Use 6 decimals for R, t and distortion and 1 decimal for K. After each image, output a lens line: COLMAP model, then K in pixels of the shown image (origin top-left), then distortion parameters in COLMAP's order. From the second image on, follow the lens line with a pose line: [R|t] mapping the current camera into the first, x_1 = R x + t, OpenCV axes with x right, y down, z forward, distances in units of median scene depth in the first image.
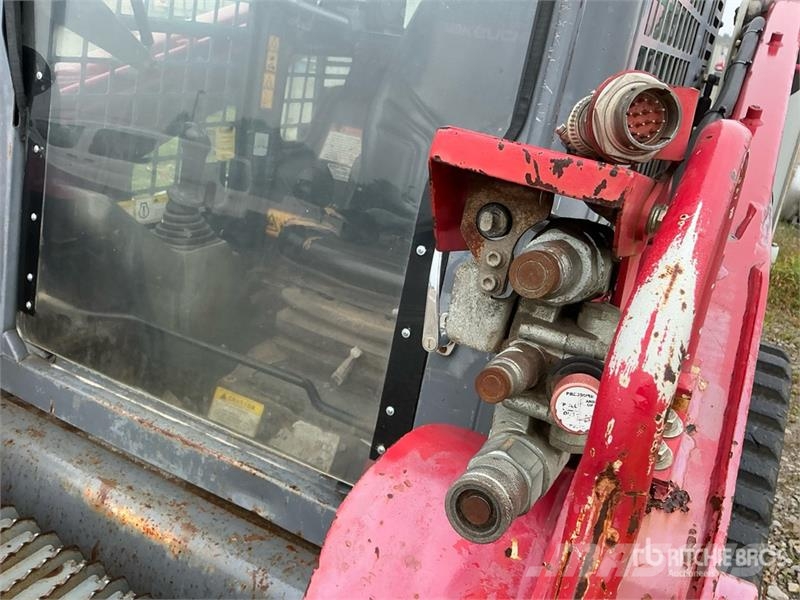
lens RADIAL K [[665.0, 0, 400.0], [0, 665.0, 300.0], [0, 0, 1]] dist [0.123994, -0.259314]
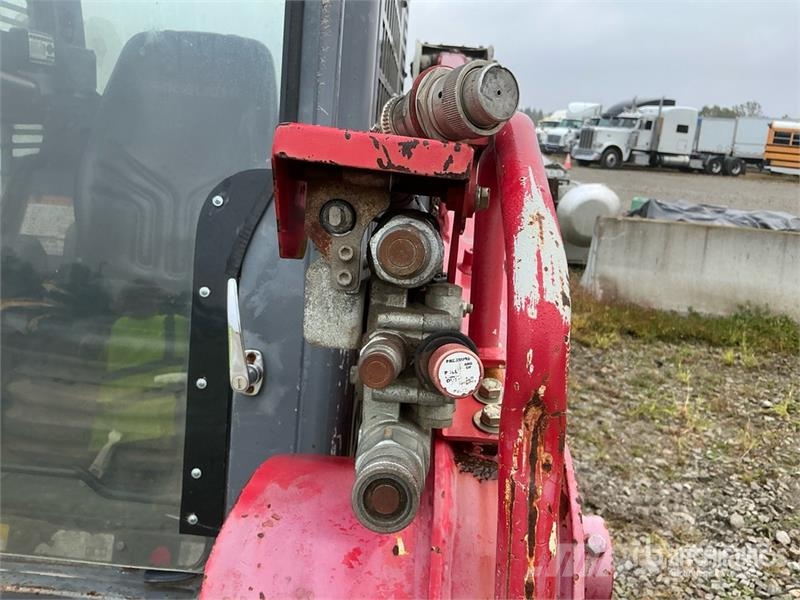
lens RADIAL K [[665.0, 0, 400.0], [0, 665.0, 300.0], [0, 0, 1]] dist [0.123994, -0.259314]
pose [[0.901837, -0.158756, 0.401855, -0.202877], [0.195166, 0.979440, -0.051053, 0.075898], [-0.385488, 0.124470, 0.914279, 0.052340]]
